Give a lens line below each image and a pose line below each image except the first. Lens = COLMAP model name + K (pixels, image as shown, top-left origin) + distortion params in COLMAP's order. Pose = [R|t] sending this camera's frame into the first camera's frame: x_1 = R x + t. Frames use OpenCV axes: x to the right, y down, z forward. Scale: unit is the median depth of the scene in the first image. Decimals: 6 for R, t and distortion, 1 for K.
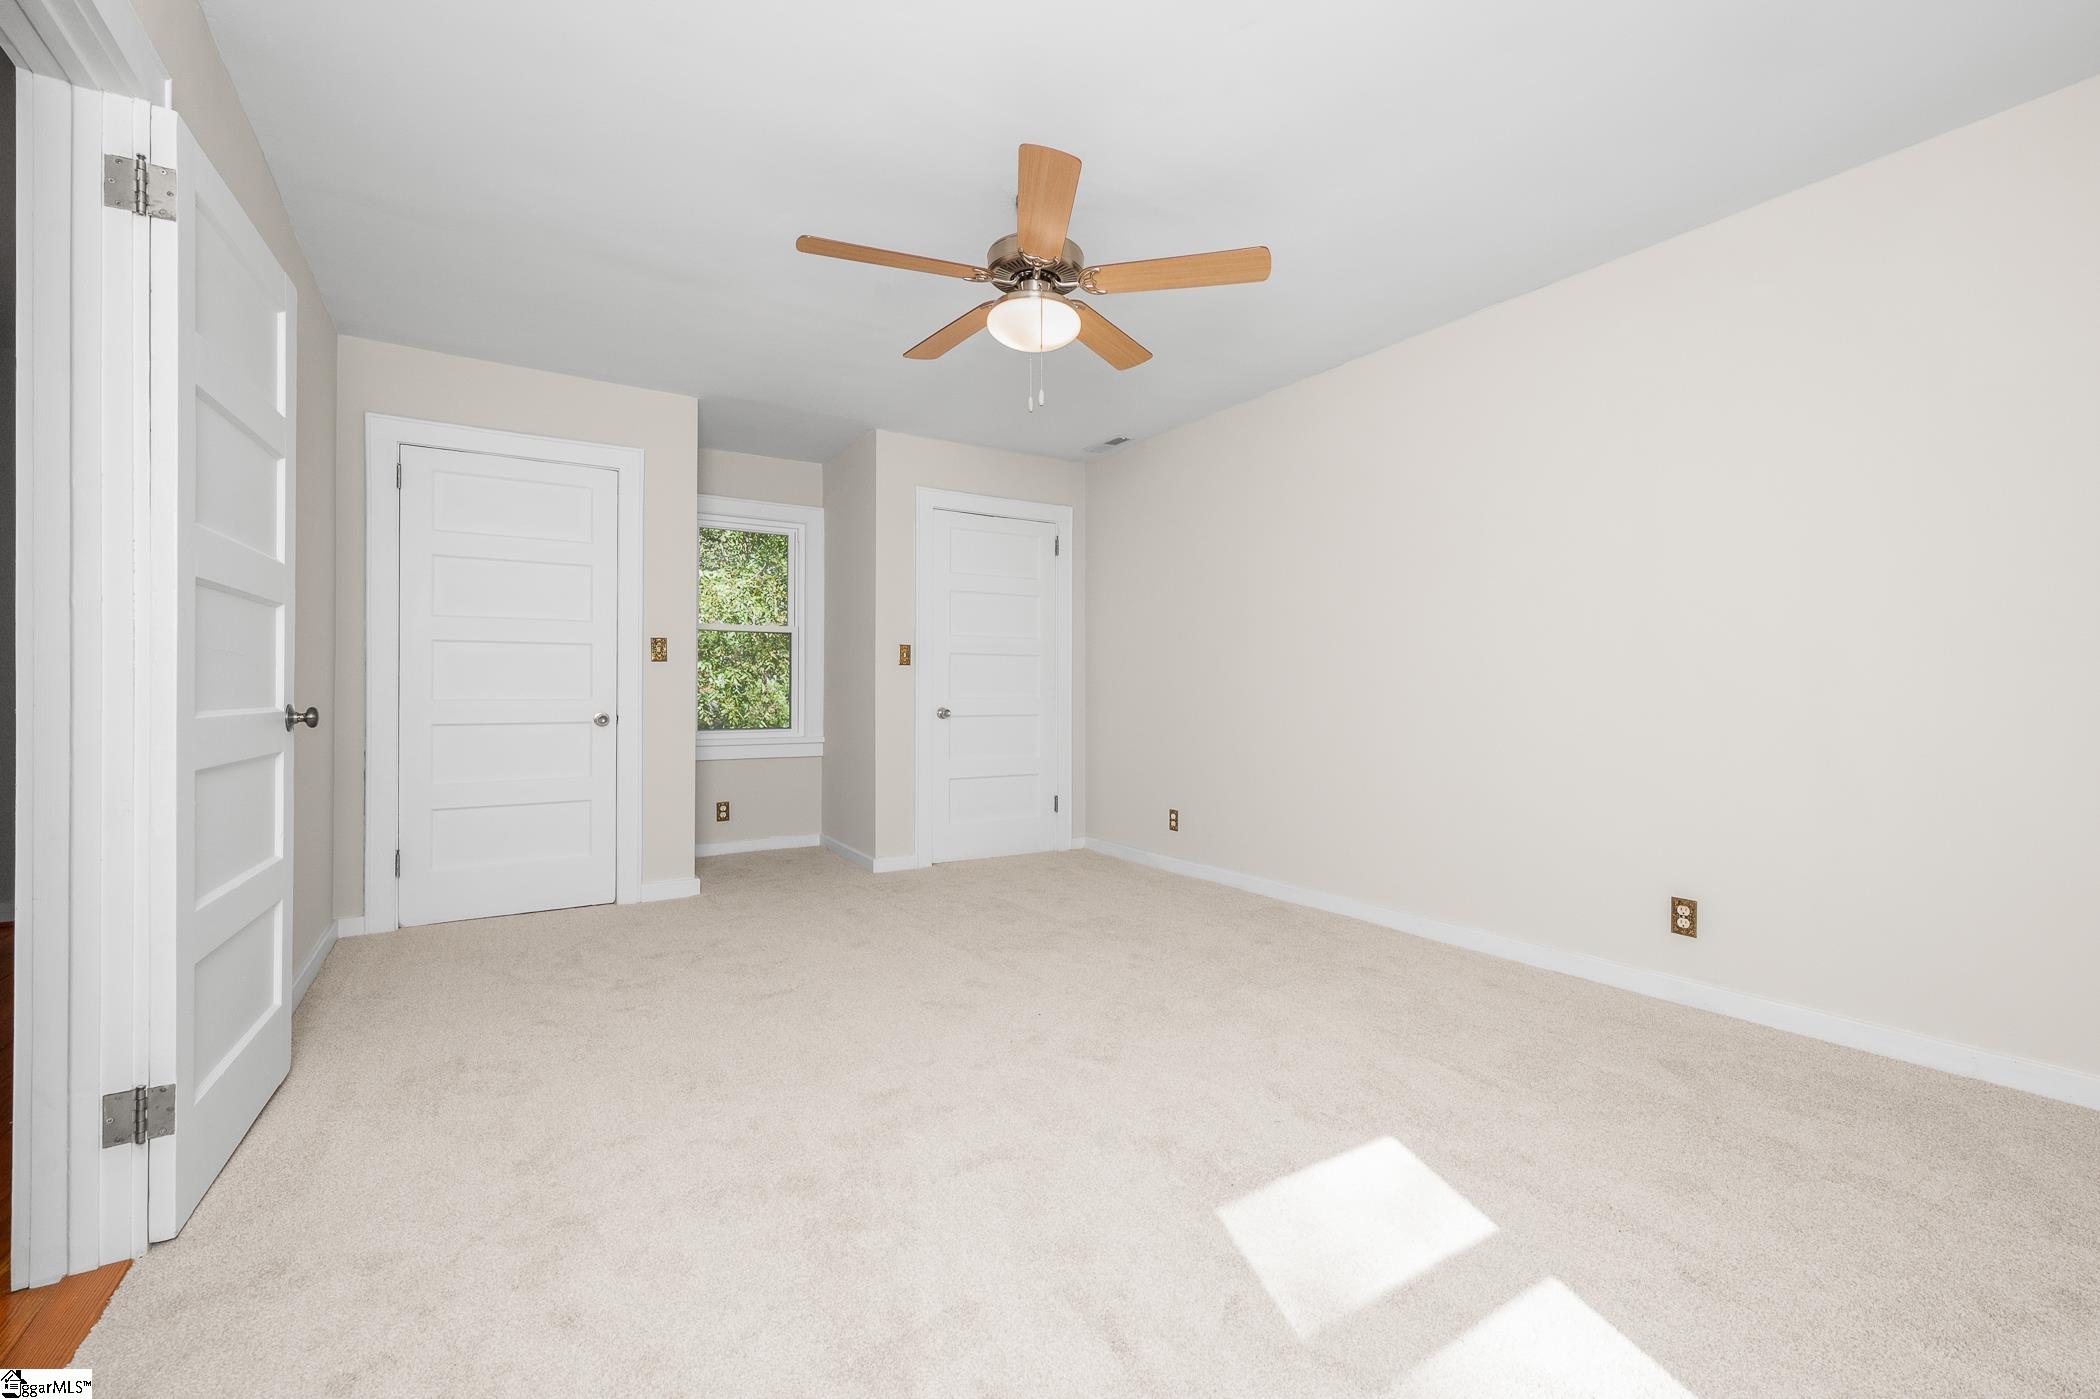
lens RADIAL K [[887.2, 0, 1060.9], [0, 887.2, 691.6], [0, 0, 1]] dist [0.023081, 0.000087]
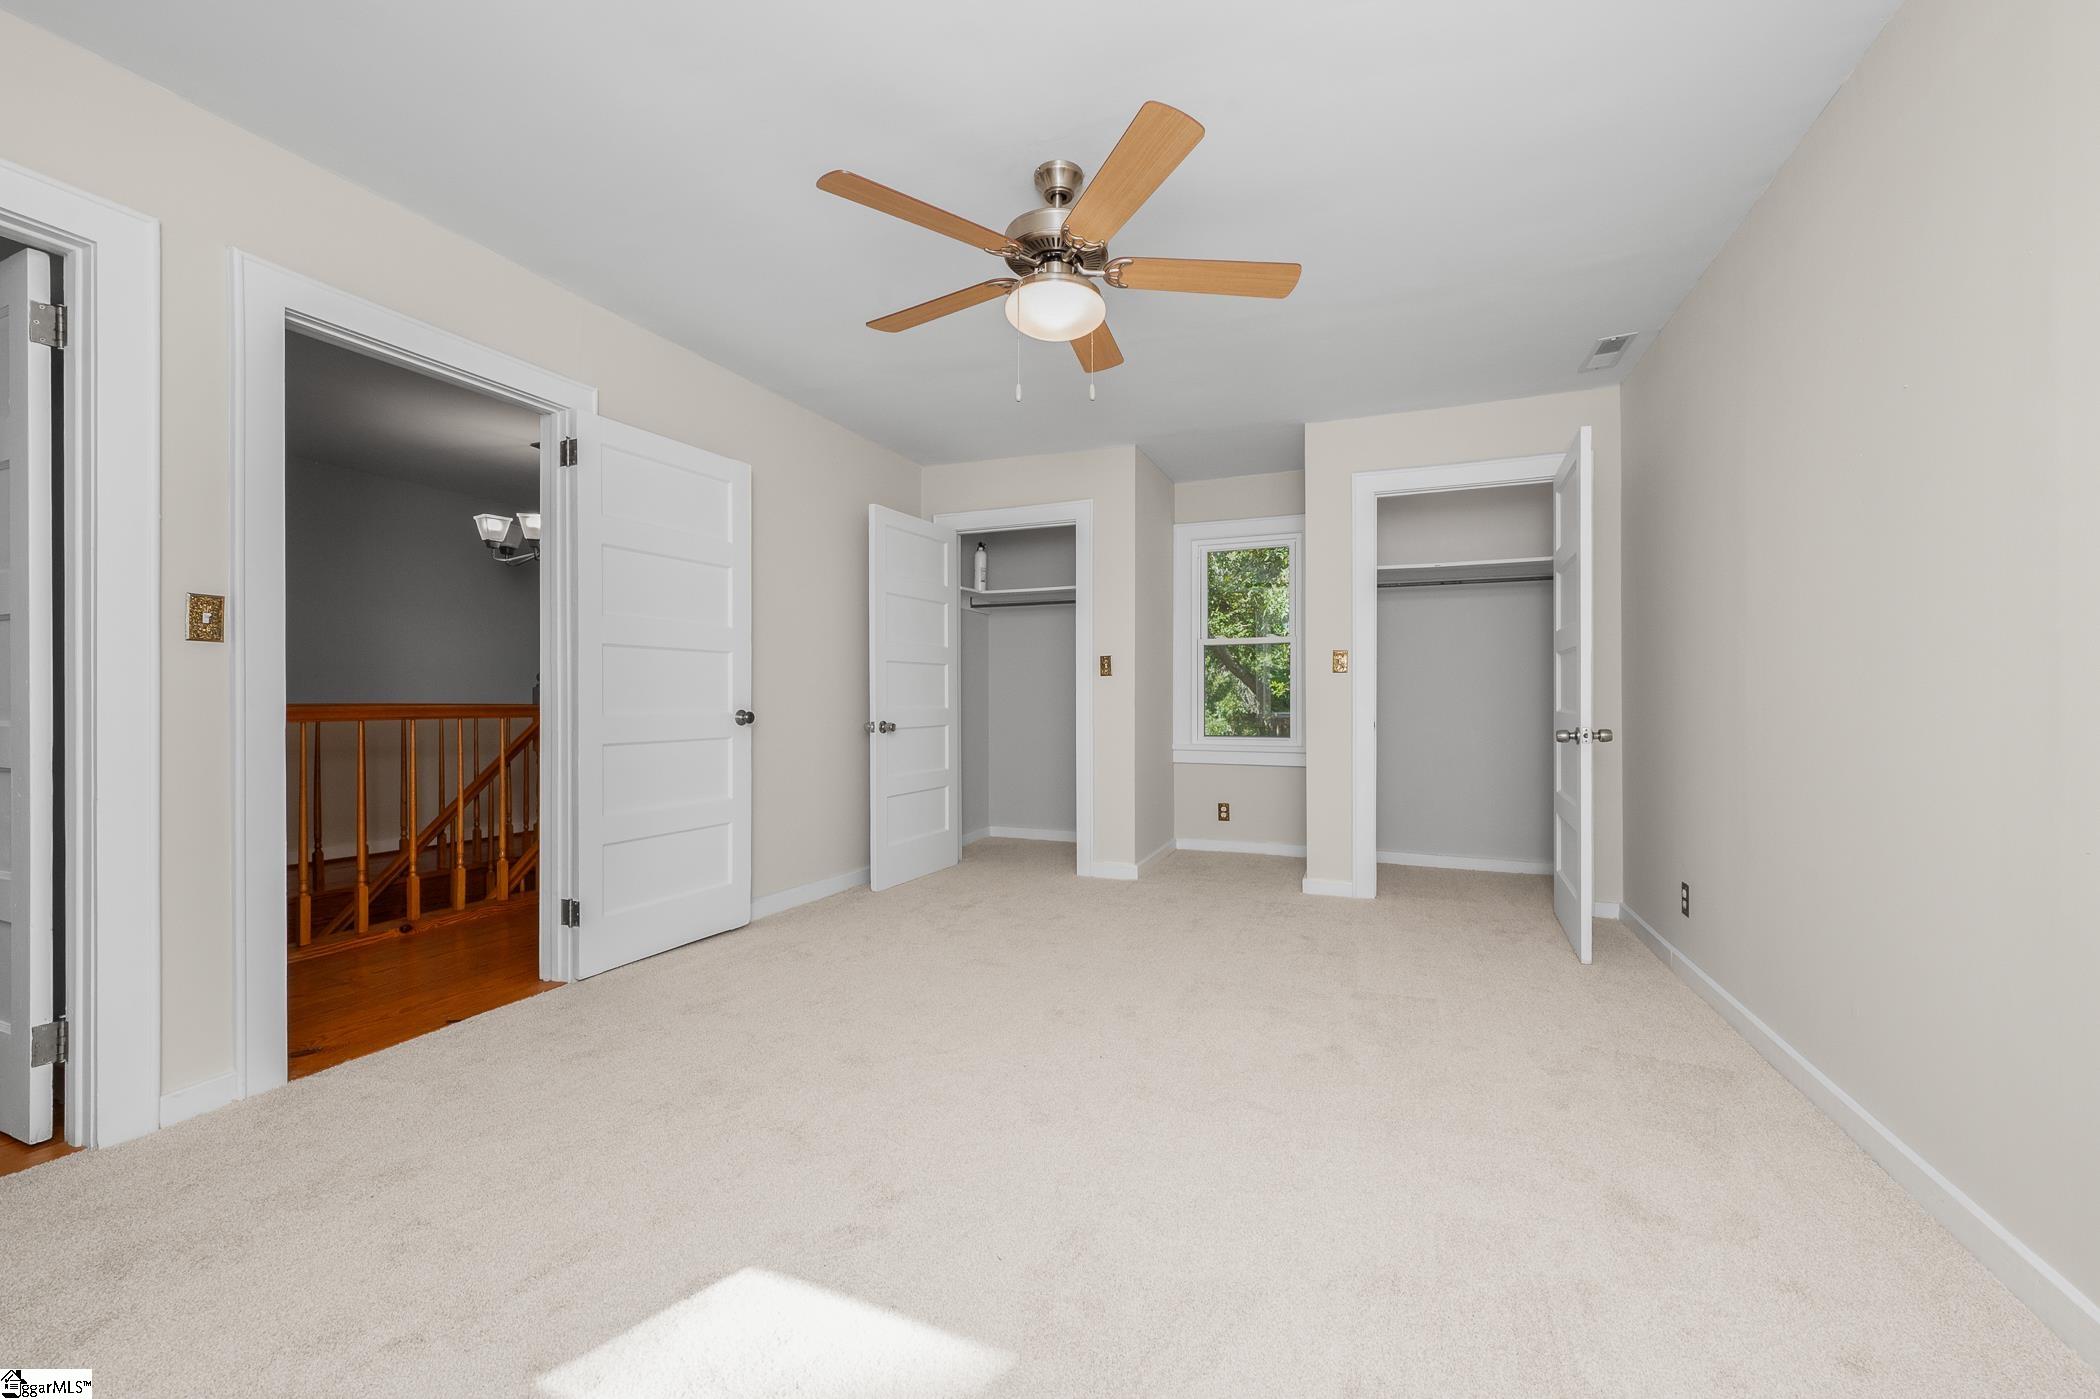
lens RADIAL K [[844.8, 0, 1052.3], [0, 844.8, 702.0], [0, 0, 1]] dist [0.000884, -0.000168]
pose [[0.573837, 0.002754, -0.818965, 0.491089], [0.000470, 0.999993, 0.003692, -0.003733], [0.818969, -0.002504, 0.573832, 0.347577]]
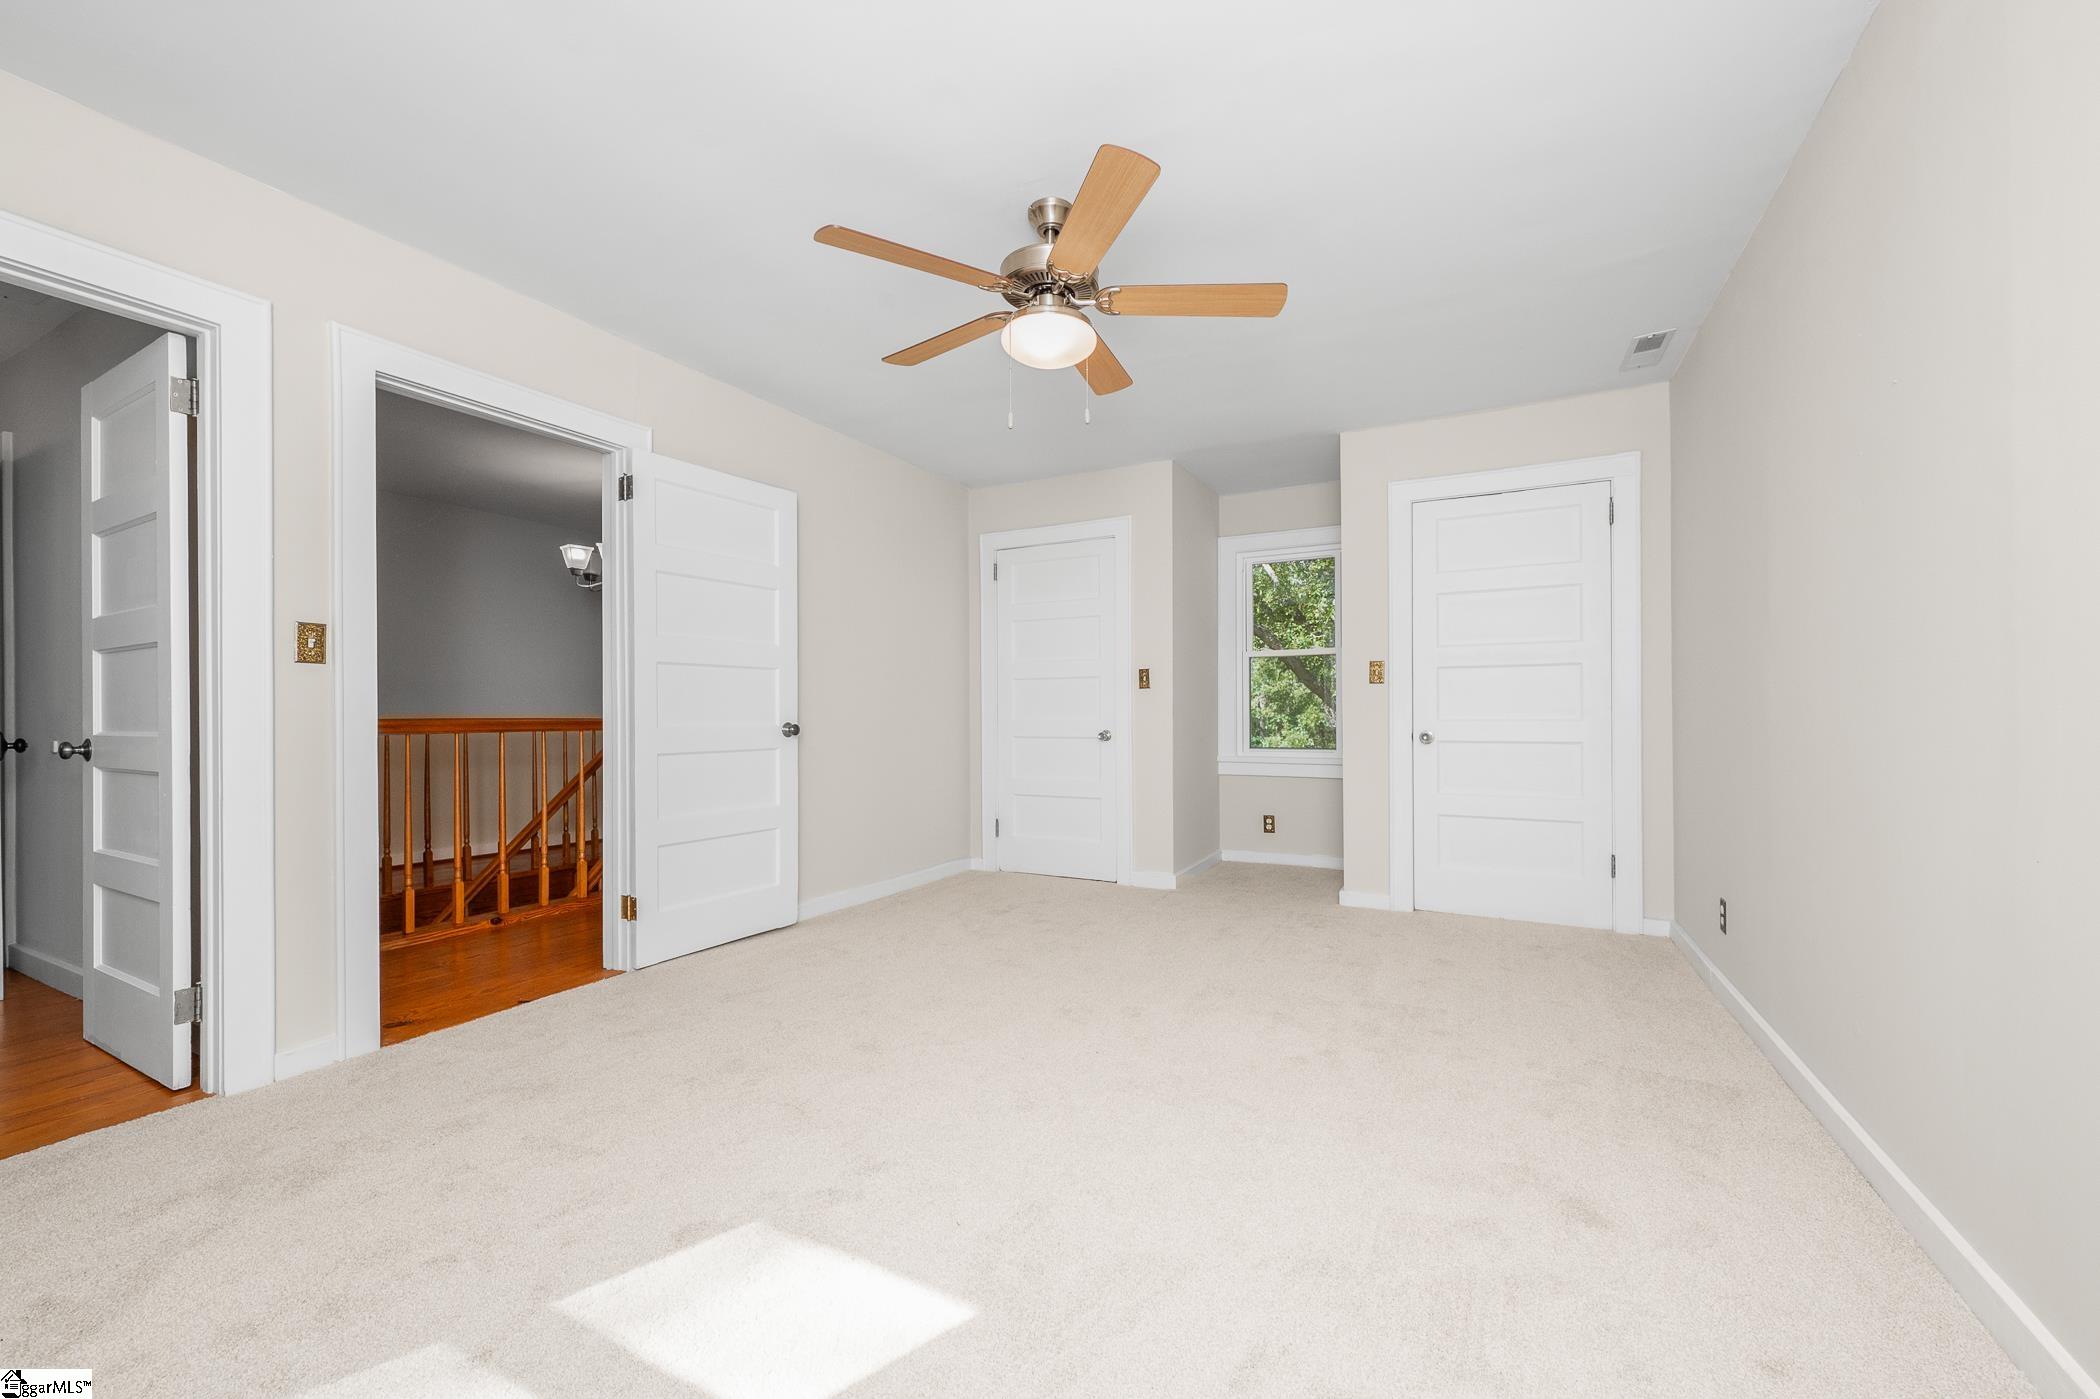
lens RADIAL K [[843.1, 0, 1052.2], [0, 843.1, 716.9], [0, 0, 1]] dist [0.000688, 0.000079]
pose [[0.489645, 0.001351, -0.871921, 0.553443], [0.004691, 0.999980, 0.004184, -0.001010], [0.871909, -0.006139, 0.489629, 0.388873]]
